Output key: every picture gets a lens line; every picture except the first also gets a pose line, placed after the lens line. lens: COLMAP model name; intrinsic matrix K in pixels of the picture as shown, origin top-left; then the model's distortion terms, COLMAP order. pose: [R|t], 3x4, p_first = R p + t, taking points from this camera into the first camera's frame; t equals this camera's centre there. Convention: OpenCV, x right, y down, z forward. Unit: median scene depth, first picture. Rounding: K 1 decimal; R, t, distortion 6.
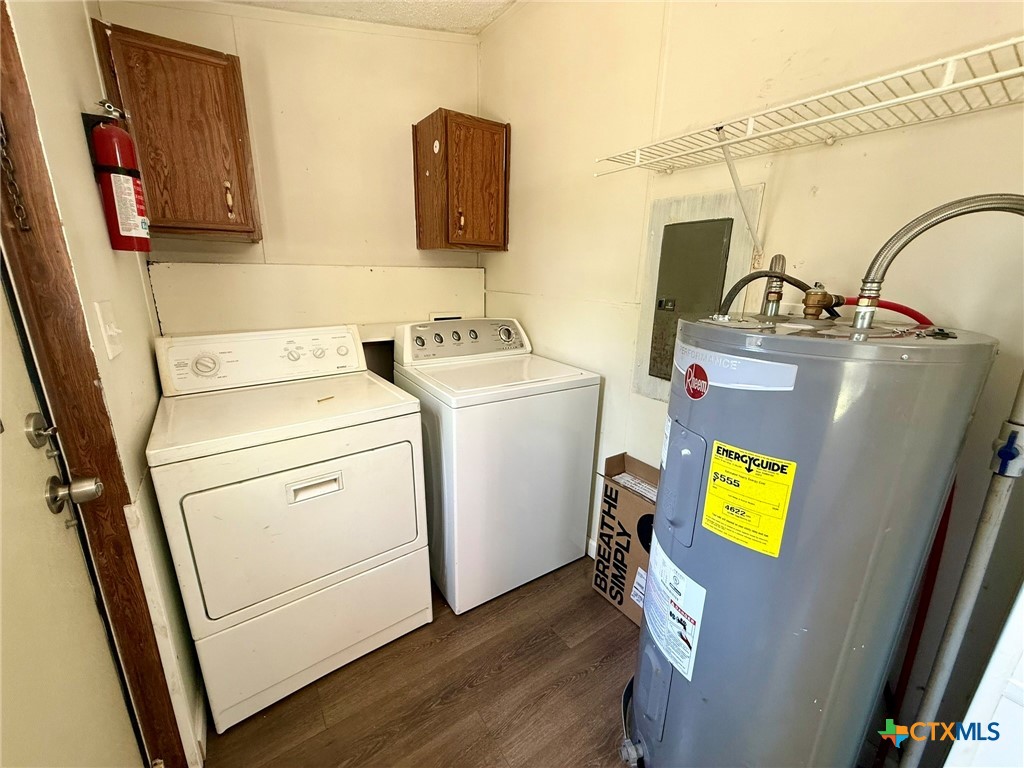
lens RADIAL K [[406.4, 0, 511.0], [0, 406.4, 386.3], [0, 0, 1]] dist [-0.007392, 0.000034]
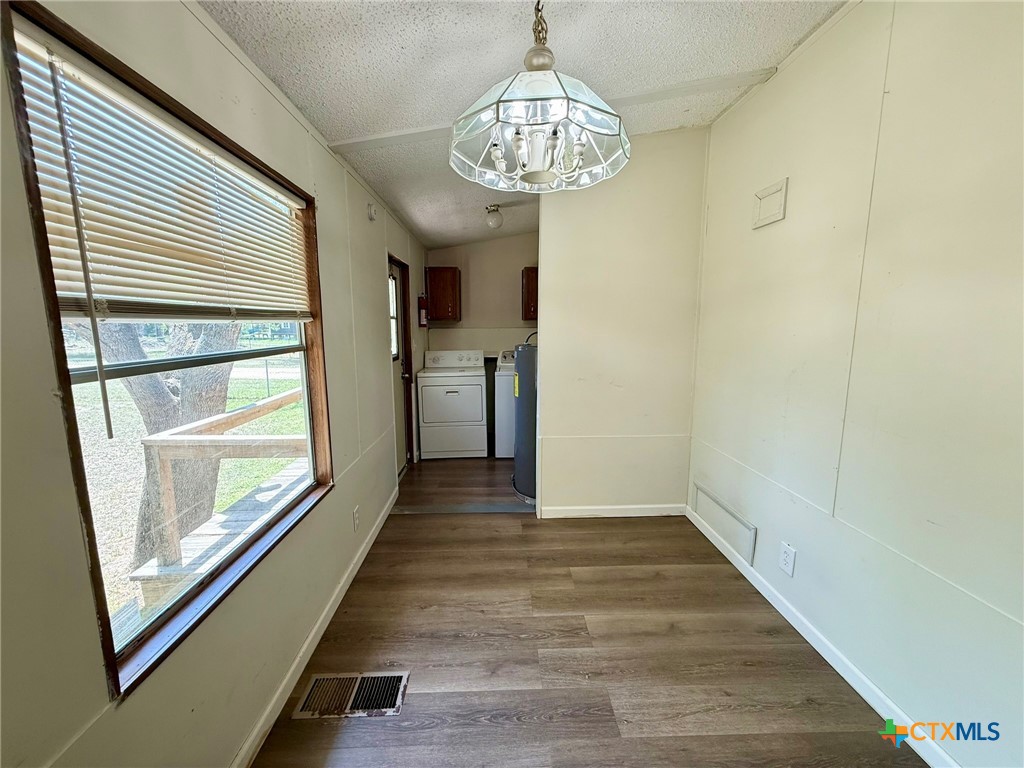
lens RADIAL K [[406.4, 0, 511.0], [0, 406.4, 386.3], [0, 0, 1]] dist [-0.007392, 0.000034]
pose [[0.839664, 0.062156, -0.539538, 1.608088], [-0.126408, 0.988513, -0.082845, 0.370076], [0.528191, 0.137764, 0.837875, -1.469306]]
